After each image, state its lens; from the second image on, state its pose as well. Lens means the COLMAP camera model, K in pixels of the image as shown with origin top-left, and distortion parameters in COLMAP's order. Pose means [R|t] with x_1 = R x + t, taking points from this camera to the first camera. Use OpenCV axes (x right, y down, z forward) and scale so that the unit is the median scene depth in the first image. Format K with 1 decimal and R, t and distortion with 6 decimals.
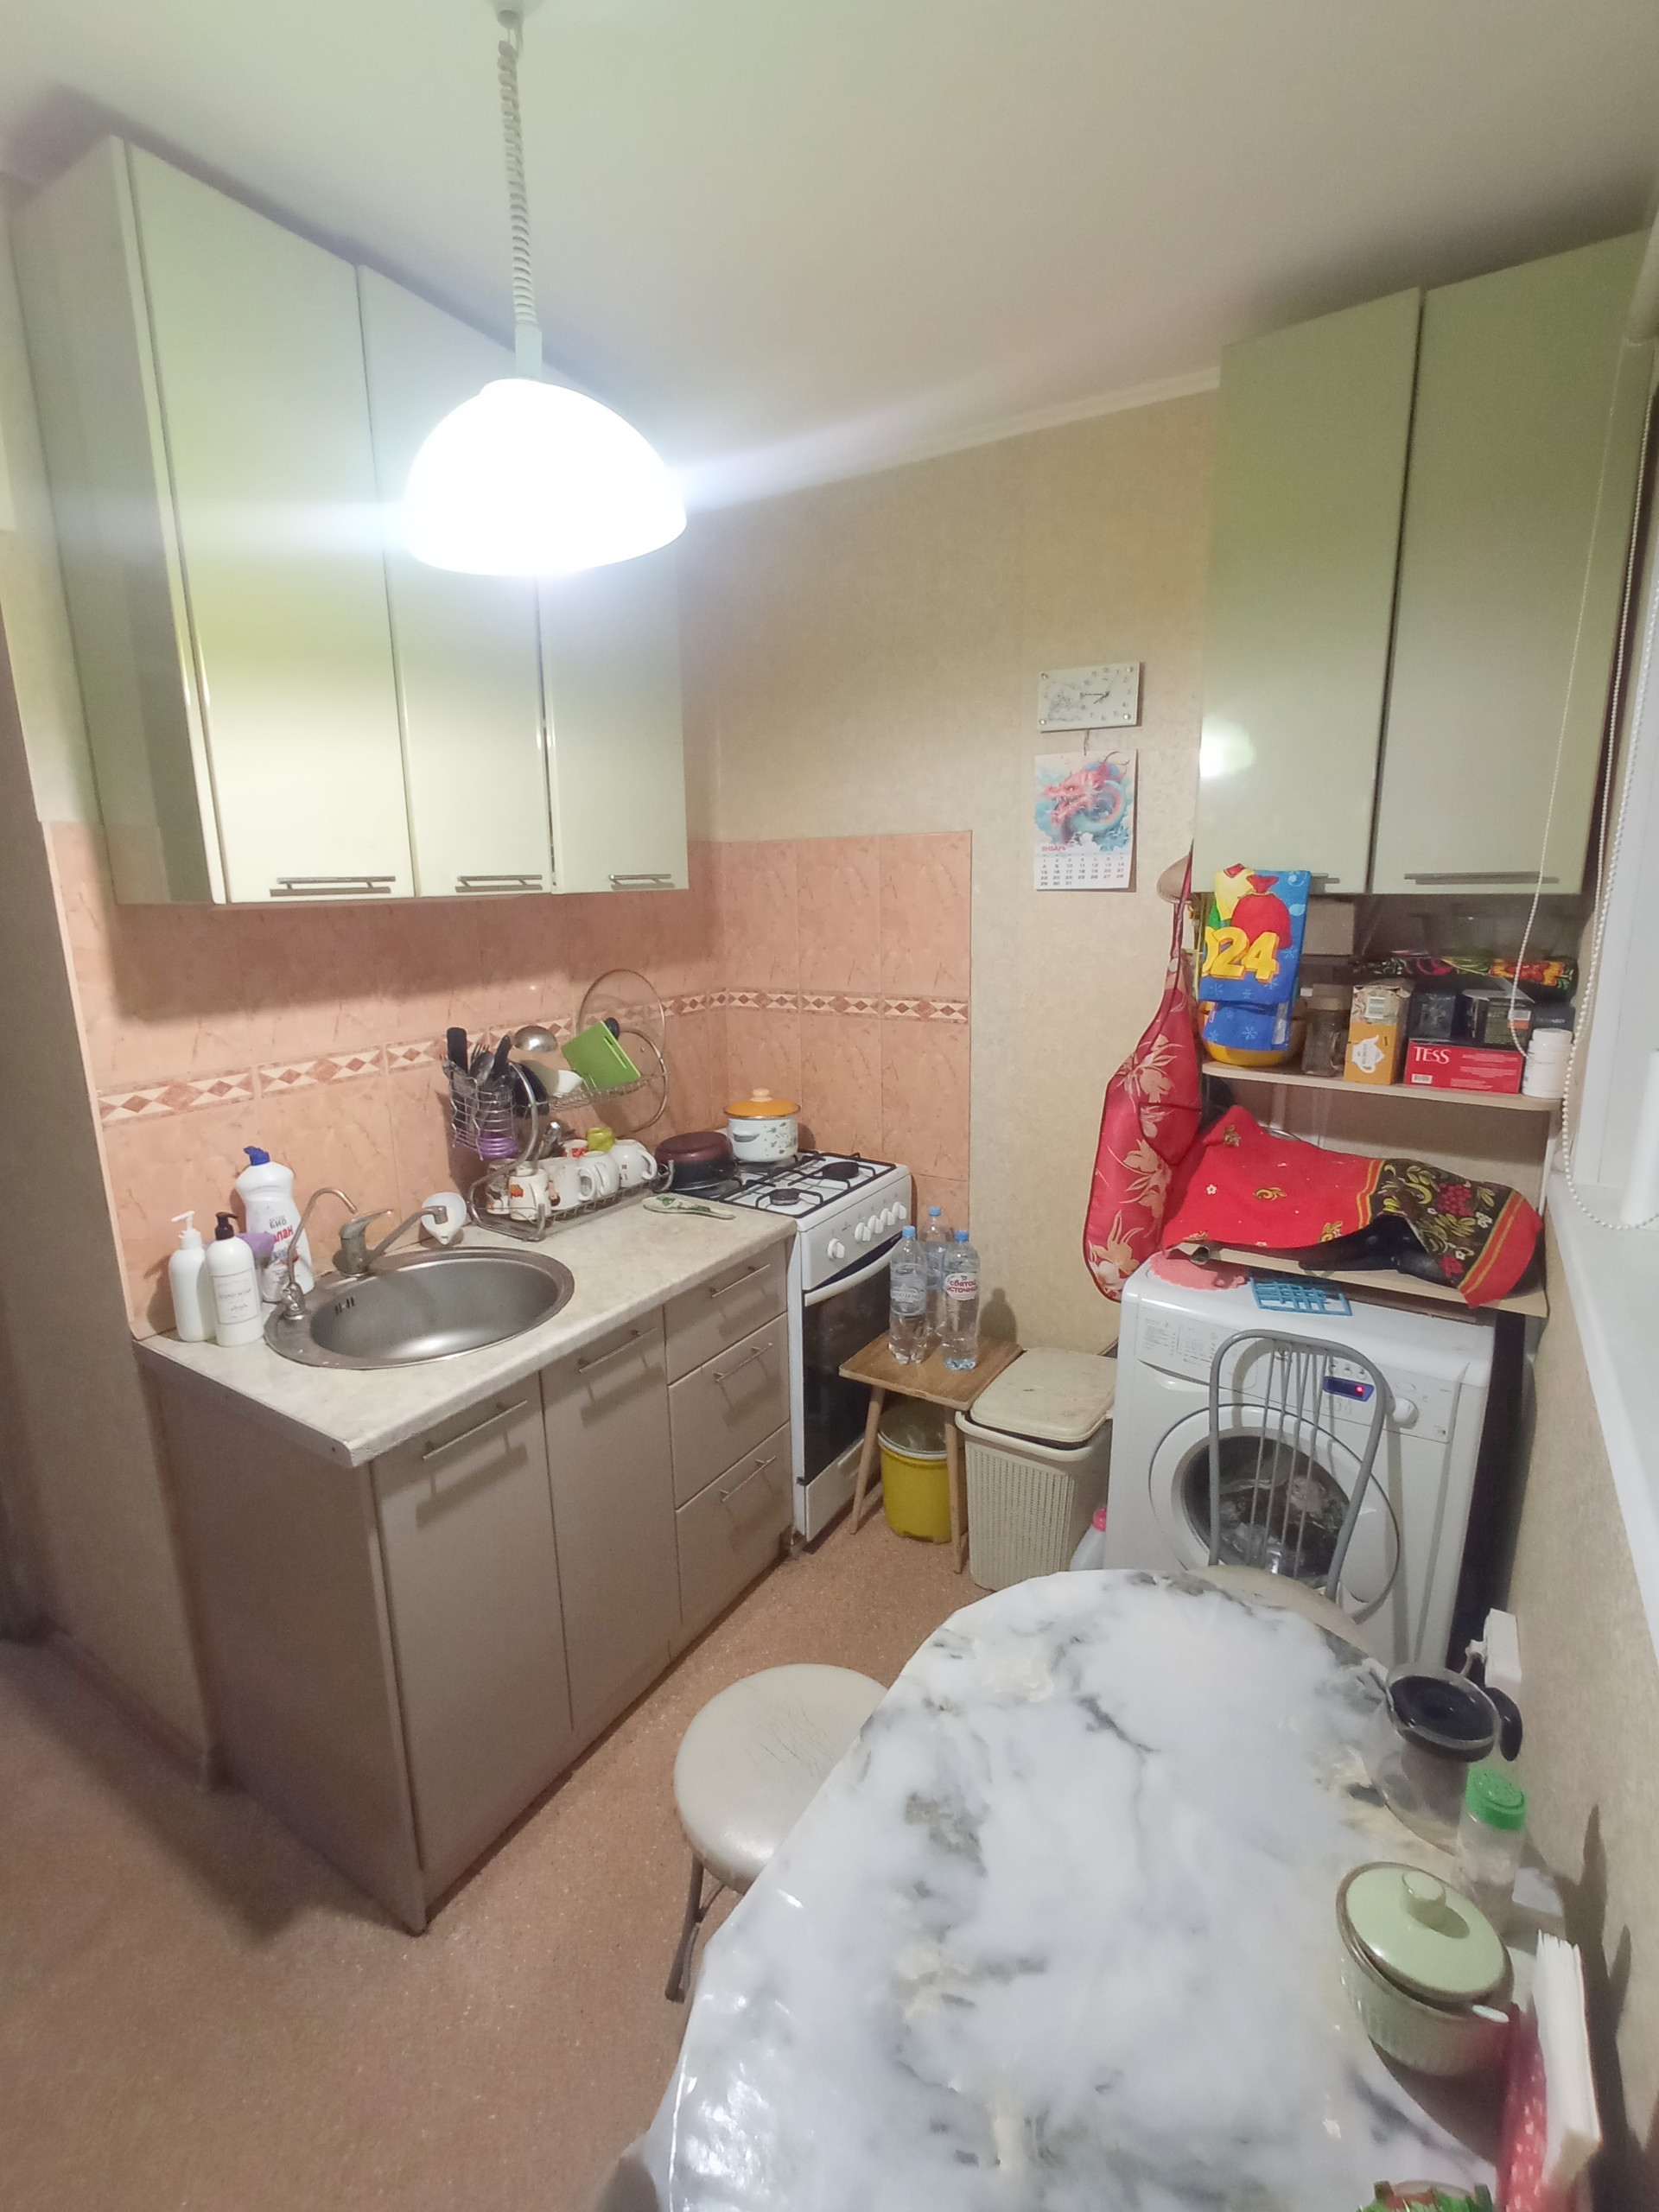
lens RADIAL K [[993.3, 0, 840.2], [0, 993.3, 1100.5], [0, 0, 1]] dist [-0.041631, 0.013976]
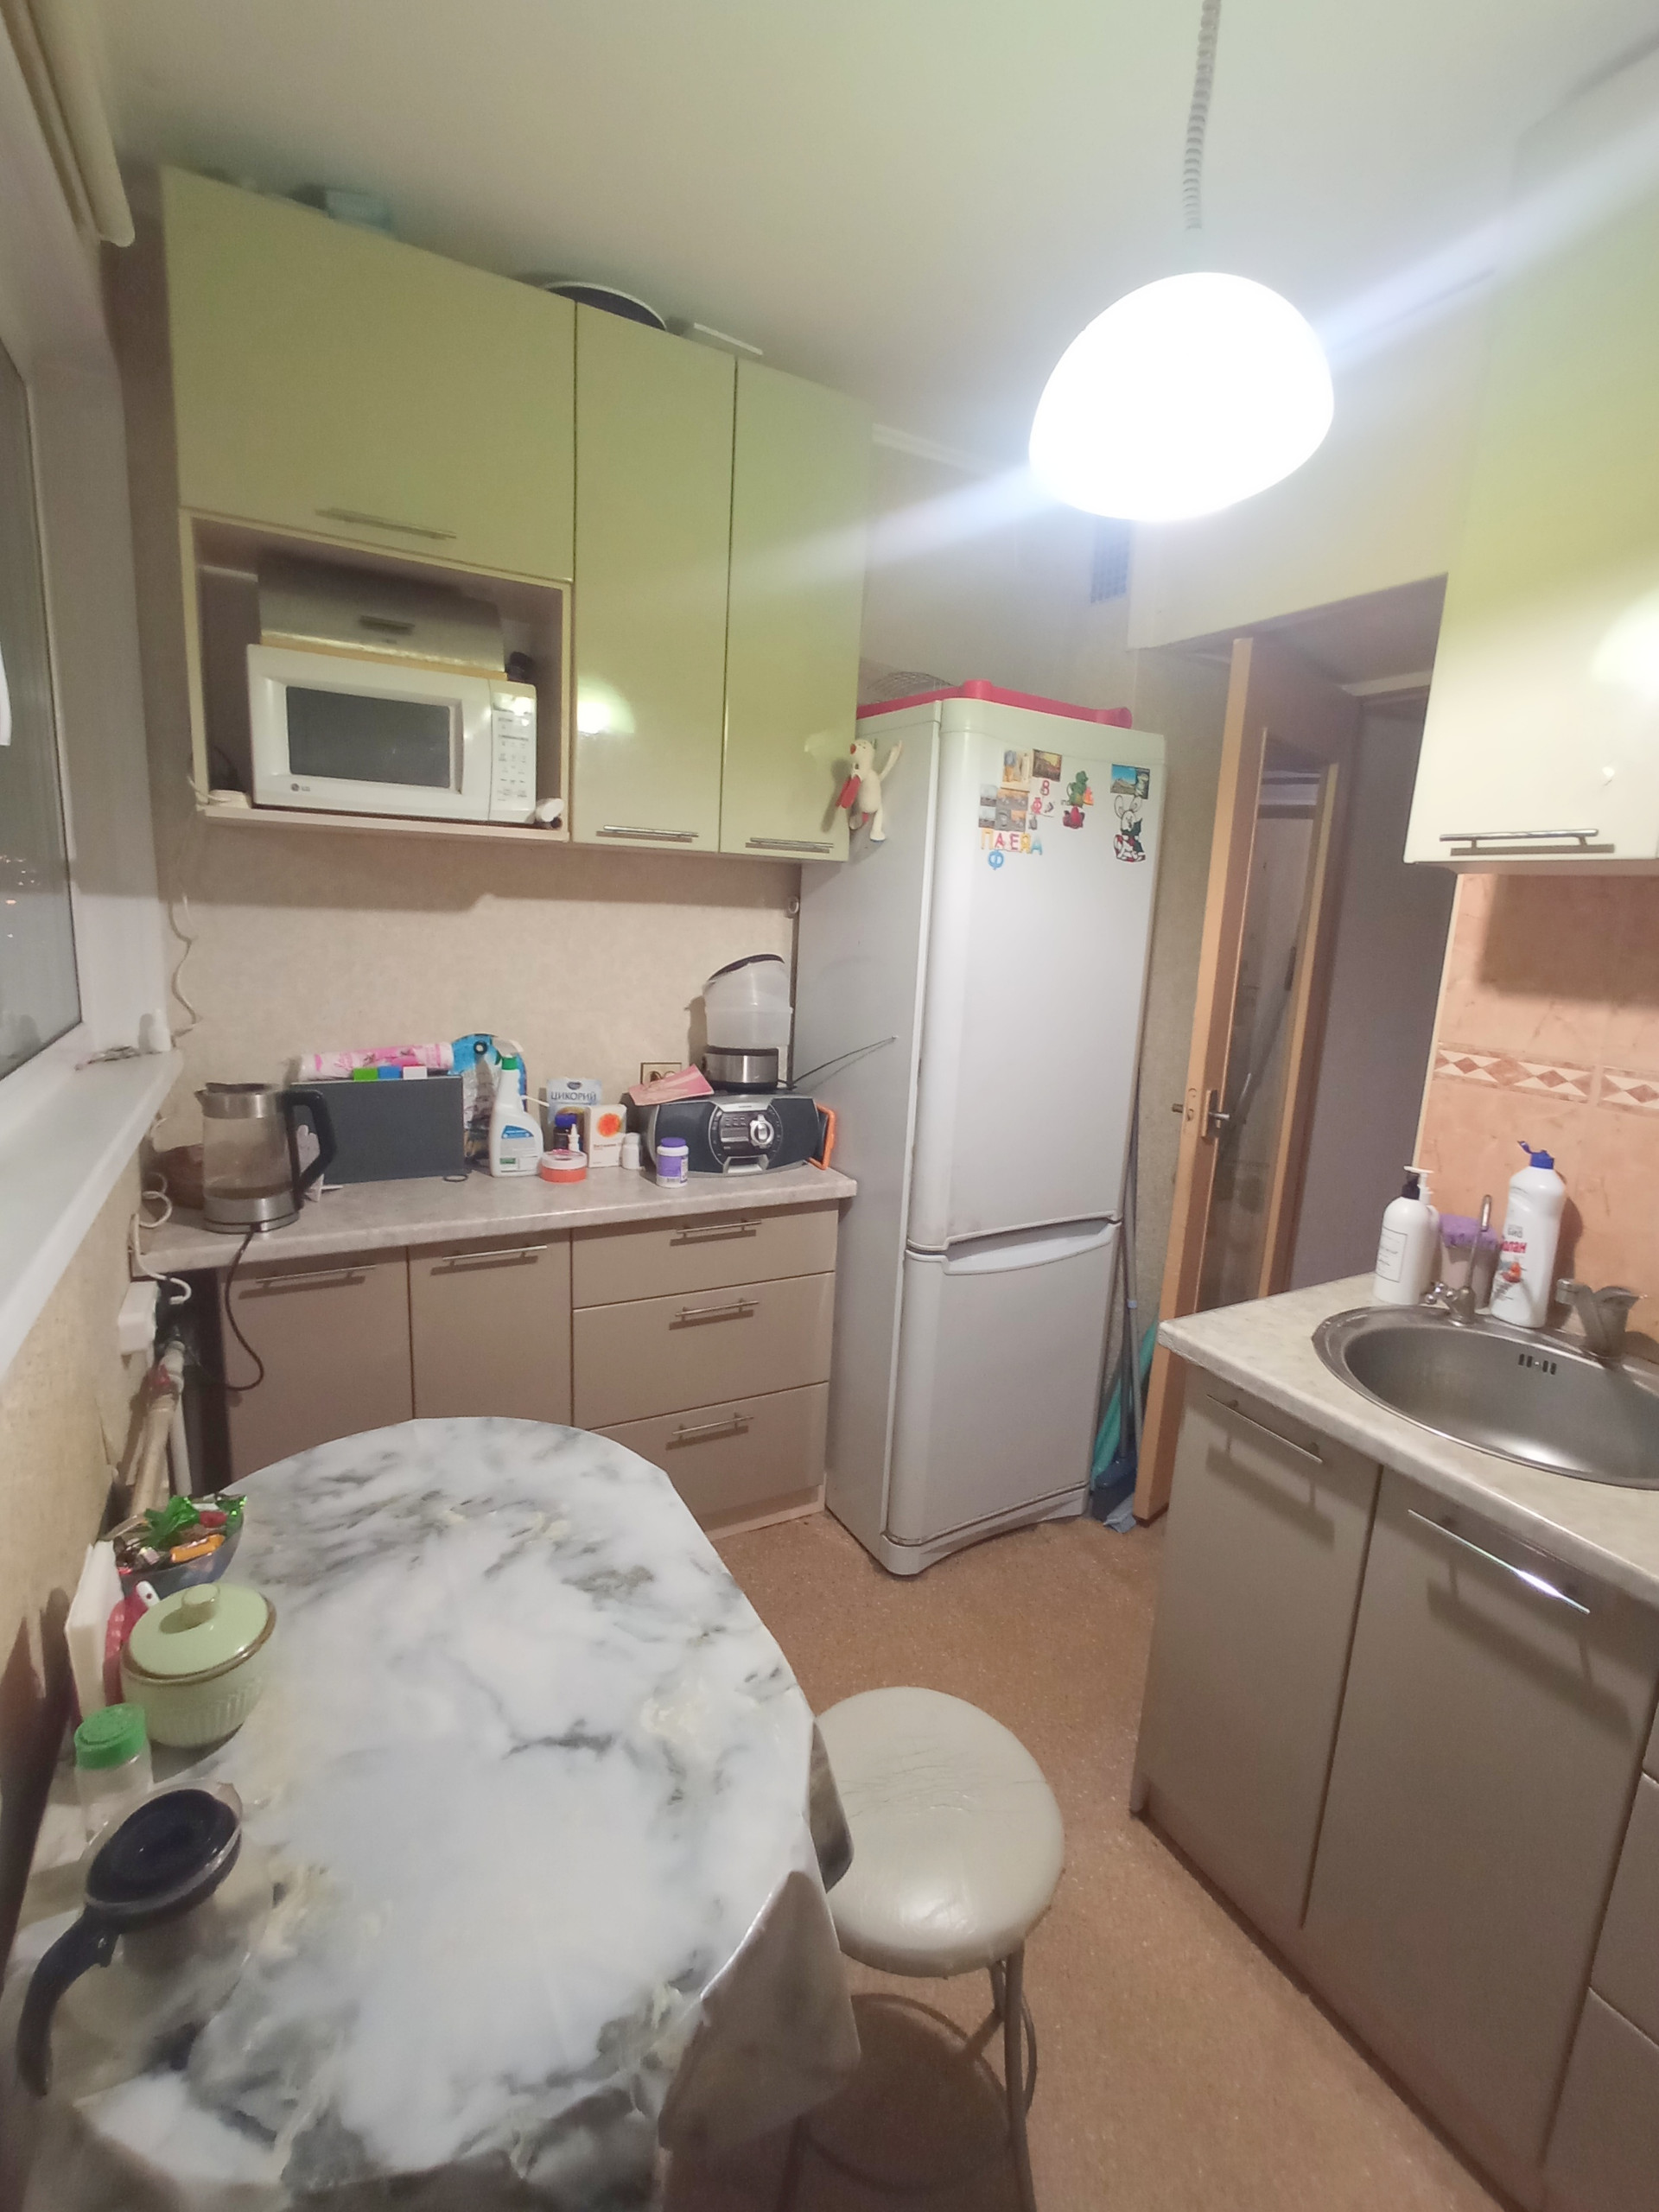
lens RADIAL K [[993.3, 0, 835.5], [0, 993.3, 1103.8], [0, 0, 1]] dist [-0.041631, 0.013976]
pose [[-0.504223, 0.154701, -0.849604, 0.573363], [-0.226421, 0.925723, 0.302937, -0.135428], [0.833362, 0.345116, -0.431743, 0.988180]]
